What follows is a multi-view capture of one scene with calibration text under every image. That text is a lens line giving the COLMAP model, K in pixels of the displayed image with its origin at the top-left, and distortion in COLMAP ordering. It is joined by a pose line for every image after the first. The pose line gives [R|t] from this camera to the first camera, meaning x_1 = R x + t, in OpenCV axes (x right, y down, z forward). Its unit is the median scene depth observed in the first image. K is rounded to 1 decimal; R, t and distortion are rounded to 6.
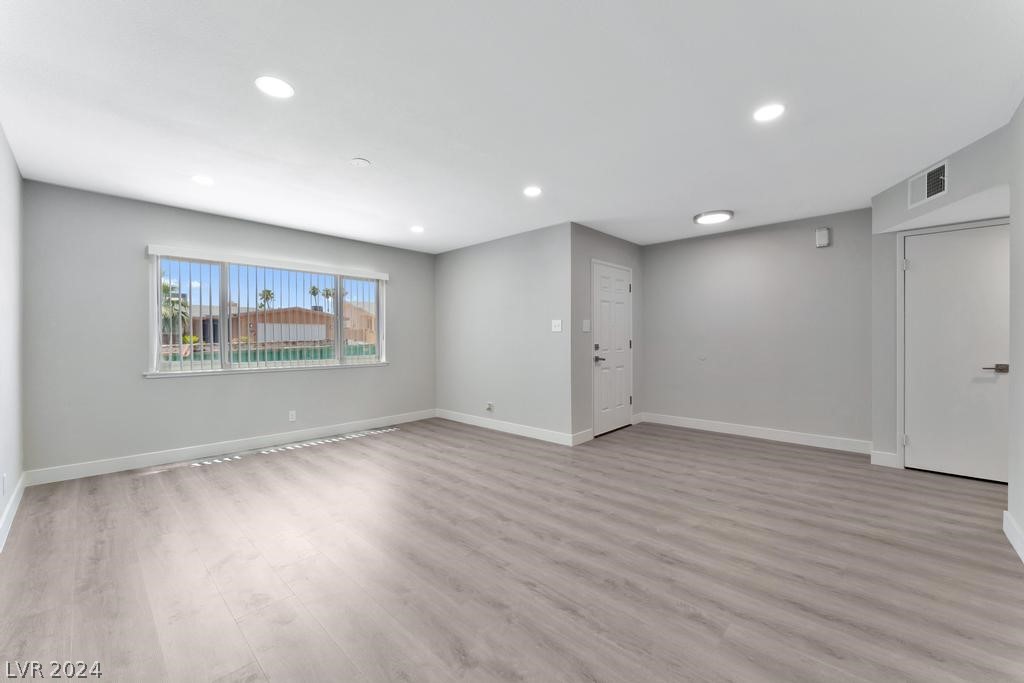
lens RADIAL K [[411.8, 0, 512.0], [0, 411.8, 341.5], [0, 0, 1]] dist [0.000646, -0.000166]
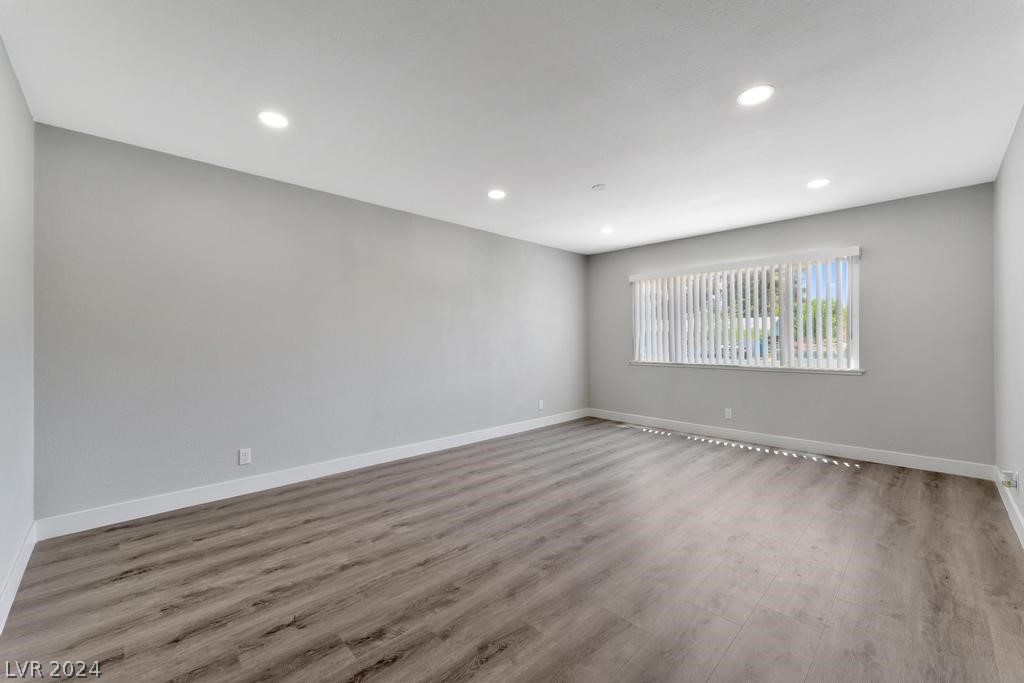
lens RADIAL K [[411.8, 0, 512.0], [0, 411.8, 341.5], [0, 0, 1]] dist [0.000646, -0.000166]
pose [[-0.060382, 0.002025, -0.998173, 1.110662], [0.006333, 0.999979, 0.001645, -0.010087], [0.998155, -0.006222, -0.060394, 1.101732]]
